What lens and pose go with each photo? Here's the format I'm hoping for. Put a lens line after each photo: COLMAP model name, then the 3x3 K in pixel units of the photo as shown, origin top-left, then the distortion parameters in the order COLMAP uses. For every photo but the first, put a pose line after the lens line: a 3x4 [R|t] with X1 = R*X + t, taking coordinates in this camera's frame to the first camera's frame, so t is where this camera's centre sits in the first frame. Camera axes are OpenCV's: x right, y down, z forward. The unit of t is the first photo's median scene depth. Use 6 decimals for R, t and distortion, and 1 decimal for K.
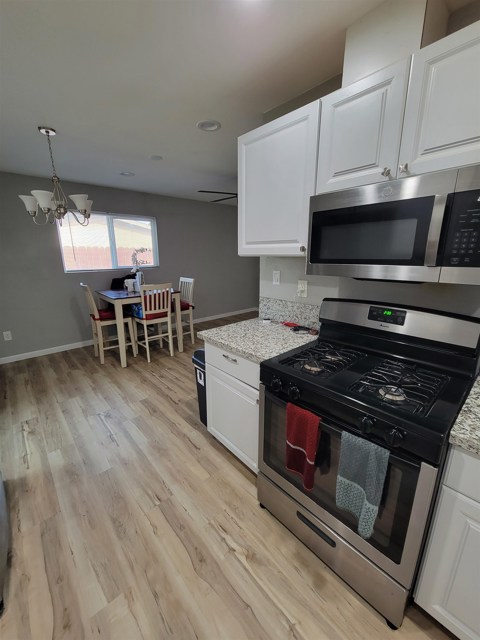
lens RADIAL K [[260.9, 0, 236.7], [0, 260.9, 319.5], [0, 0, 1]] dist [0.006018, -0.005187]
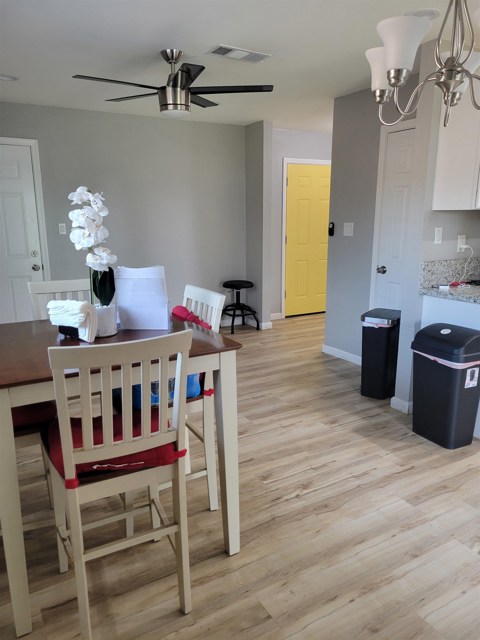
lens RADIAL K [[482.3, 0, 237.5], [0, 482.3, 320.4], [0, 0, 1]] dist [0.045003, -0.014568]
pose [[0.198783, -0.210316, 0.957211, -1.747368], [0.247461, 0.955825, 0.158621, -0.346134], [-0.948287, 0.205342, 0.242047, 1.445044]]
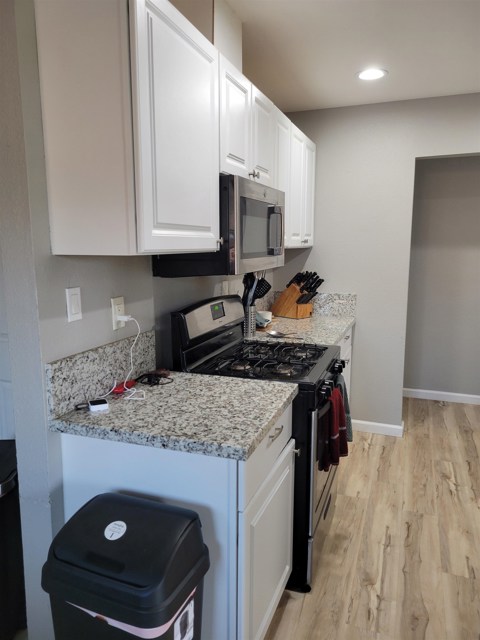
lens RADIAL K [[482.3, 0, 237.5], [0, 482.3, 320.4], [0, 0, 1]] dist [0.045003, -0.014568]
pose [[-0.468144, -0.134218, 0.873400, -0.736836], [0.223425, 0.938303, 0.263948, -0.316306], [-0.854940, 0.318705, -0.409273, 1.229683]]
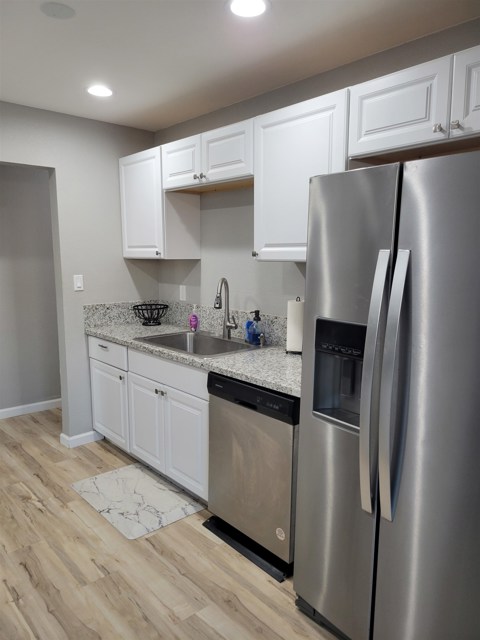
lens RADIAL K [[482.3, 0, 237.5], [0, 482.3, 320.4], [0, 0, 1]] dist [0.045003, -0.014568]
pose [[-0.999793, -0.001118, 0.020311, -0.410364], [0.006709, 0.924508, 0.381104, -0.356675], [-0.019204, 0.381161, -0.924309, 1.348476]]
